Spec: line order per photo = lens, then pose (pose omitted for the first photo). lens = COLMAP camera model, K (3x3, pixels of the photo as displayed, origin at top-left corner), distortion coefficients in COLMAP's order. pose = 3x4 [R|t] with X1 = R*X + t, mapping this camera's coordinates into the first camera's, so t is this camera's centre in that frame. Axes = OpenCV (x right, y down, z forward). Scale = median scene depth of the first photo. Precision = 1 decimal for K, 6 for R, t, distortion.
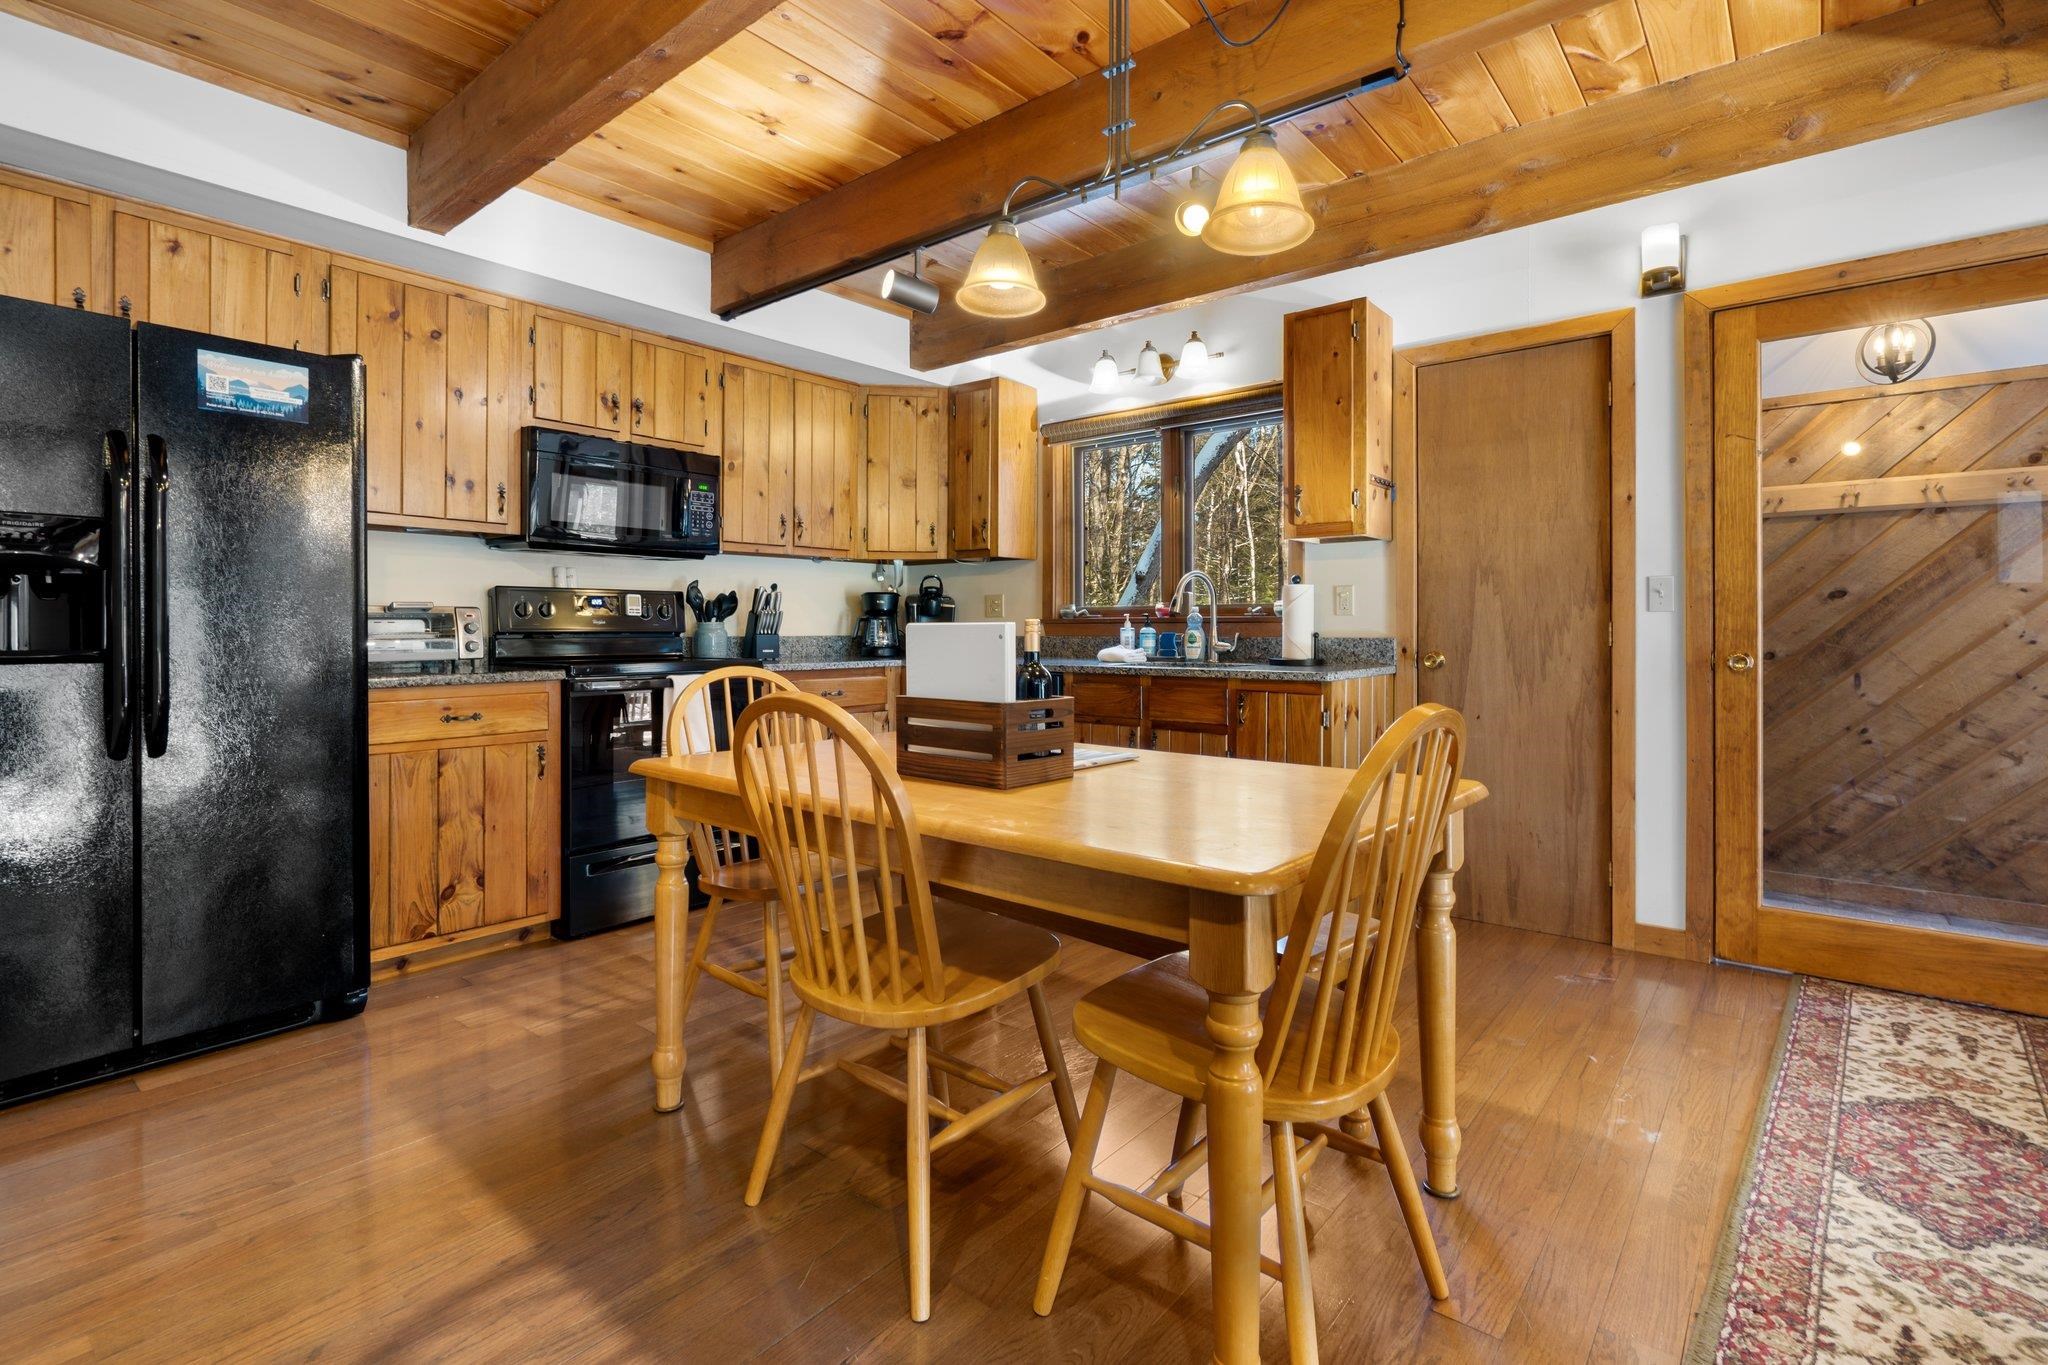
lens RADIAL K [[962.4, 0, 1025.3], [0, 962.4, 626.7], [0, 0, 1]] dist [0.001011, 0.000279]
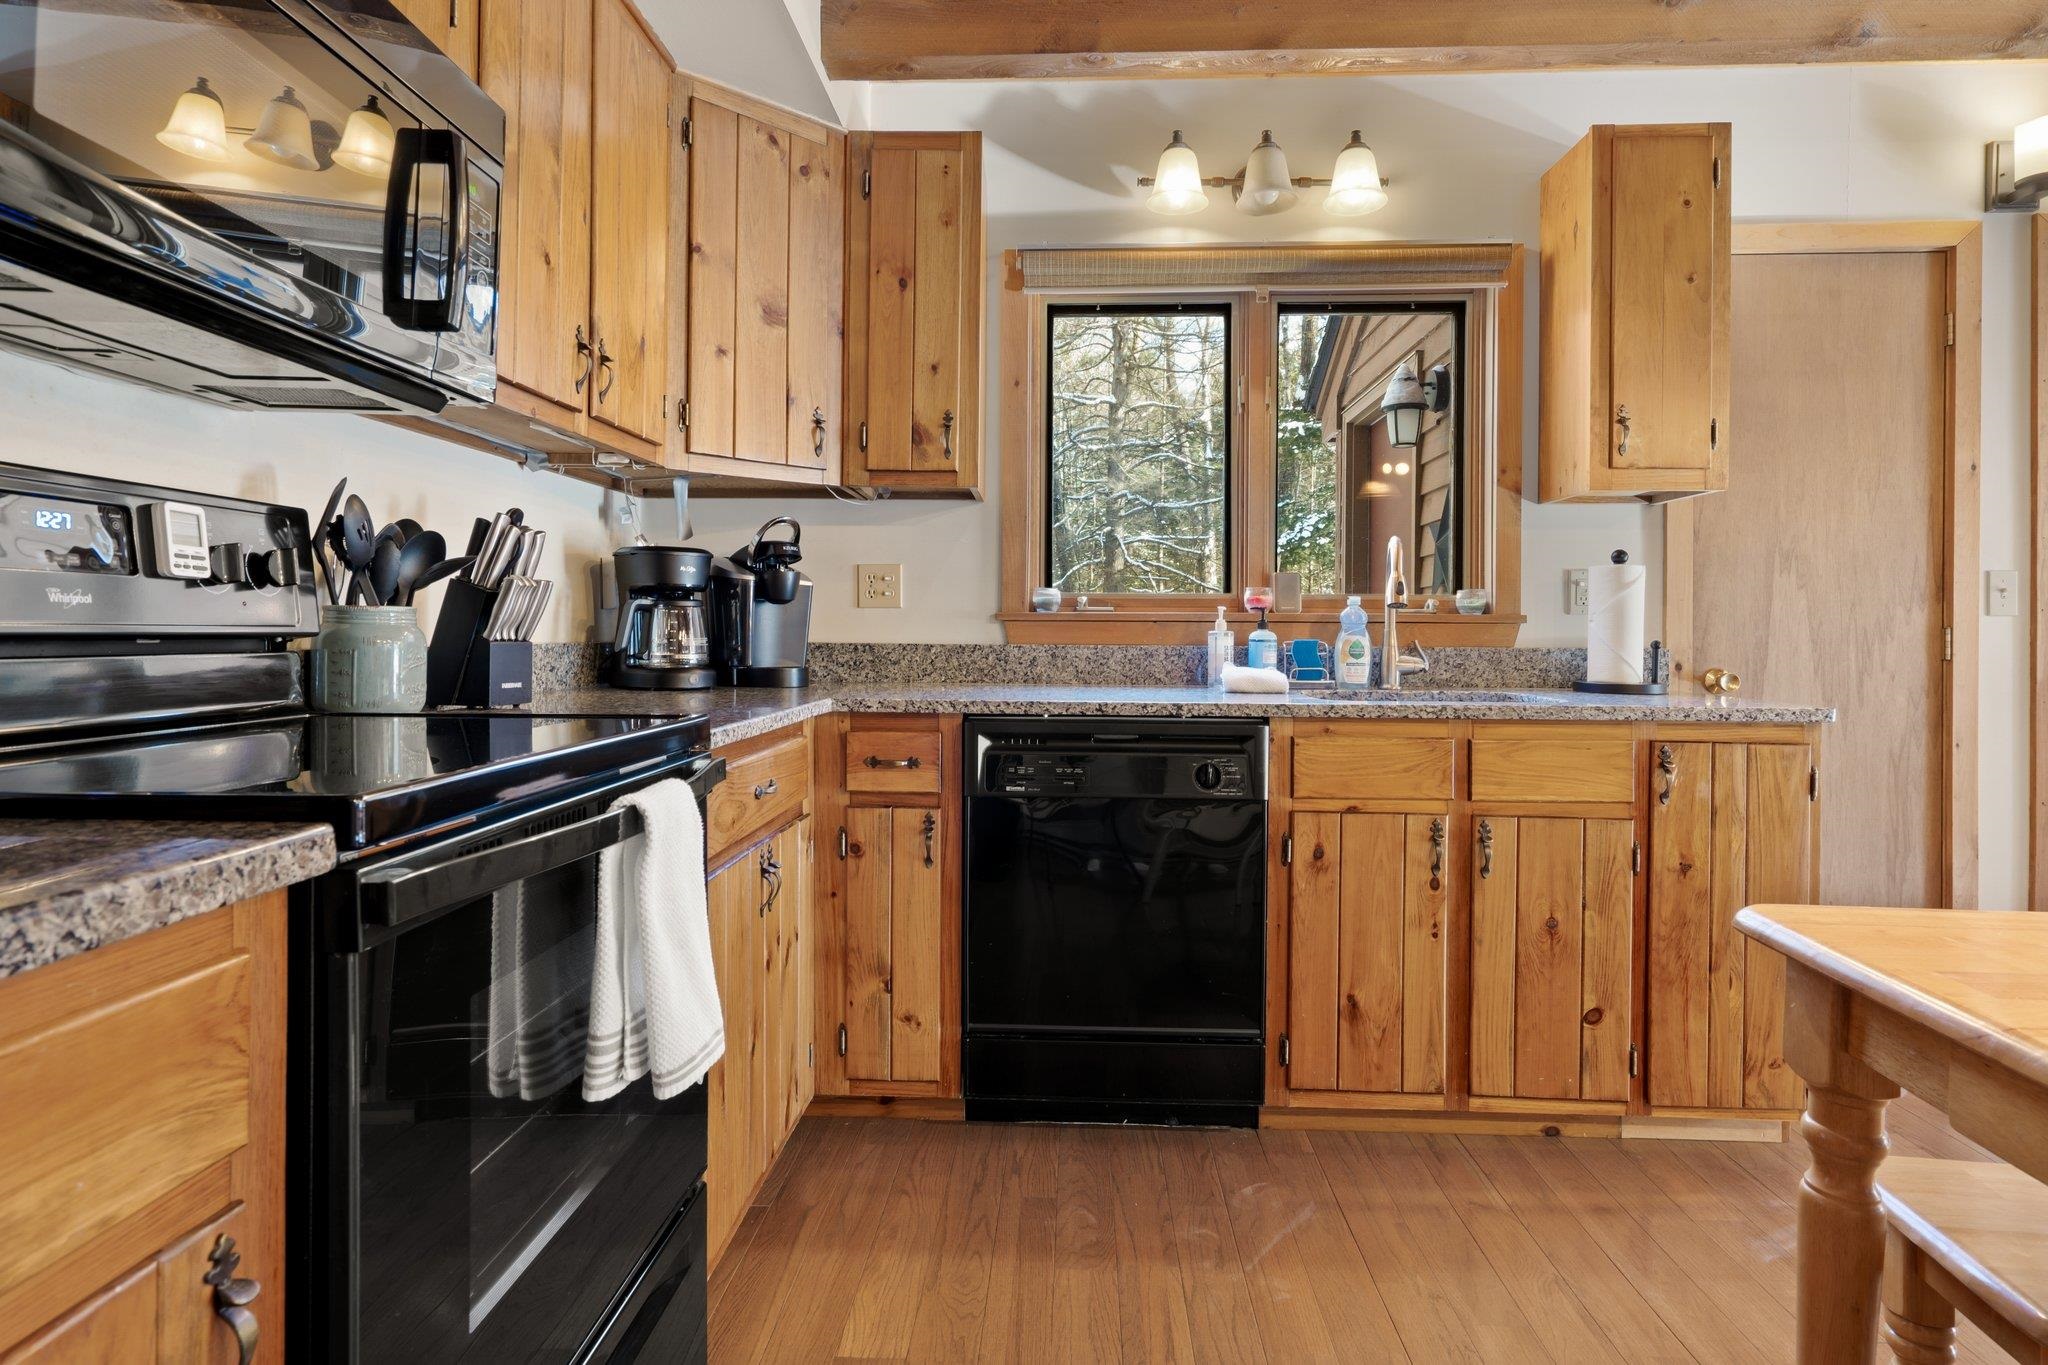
lens RADIAL K [[1110.1, 0, 1021.8], [0, 1110.1, 634.1], [0, 0, 1]] dist [0.001089, 0.000391]
pose [[0.799301, 0.005691, 0.600903, -0.471957], [-0.007917, 0.999968, 0.001059, 0.004290], [-0.600878, -0.005604, 0.799321, 0.681784]]
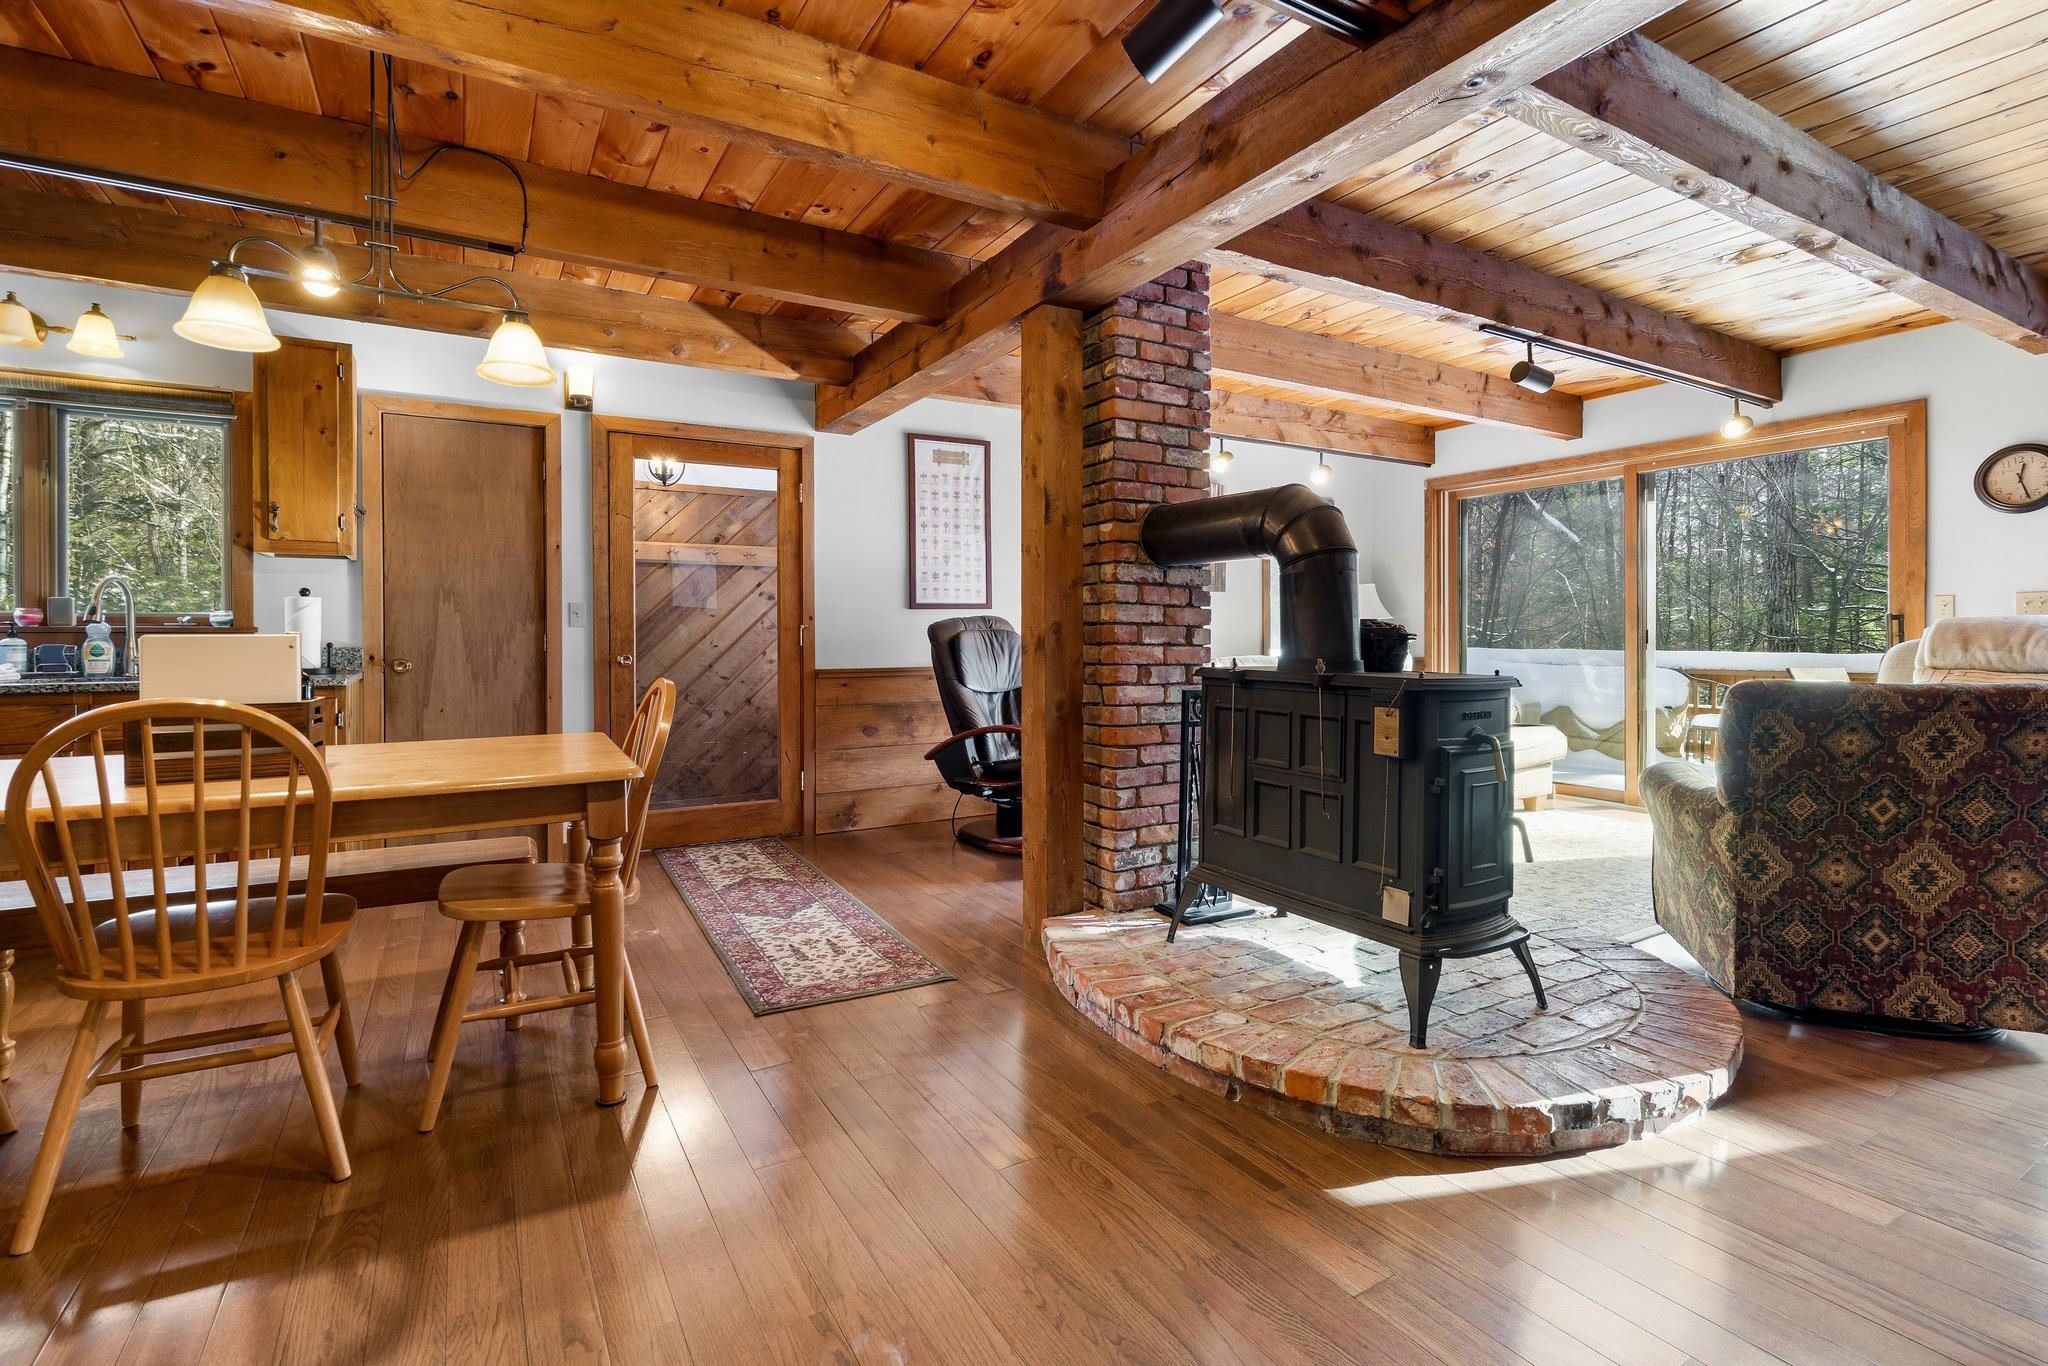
lens RADIAL K [[953.9, 0, 1023.7], [0, 953.9, 642.7], [0, 0, 1]] dist [0.000595, 0.000261]
pose [[0.345142, -0.005972, 0.938531, -0.421606], [0.000411, 0.999981, 0.006212, -0.000491], [-0.938550, -0.001759, 0.345138, -0.123405]]
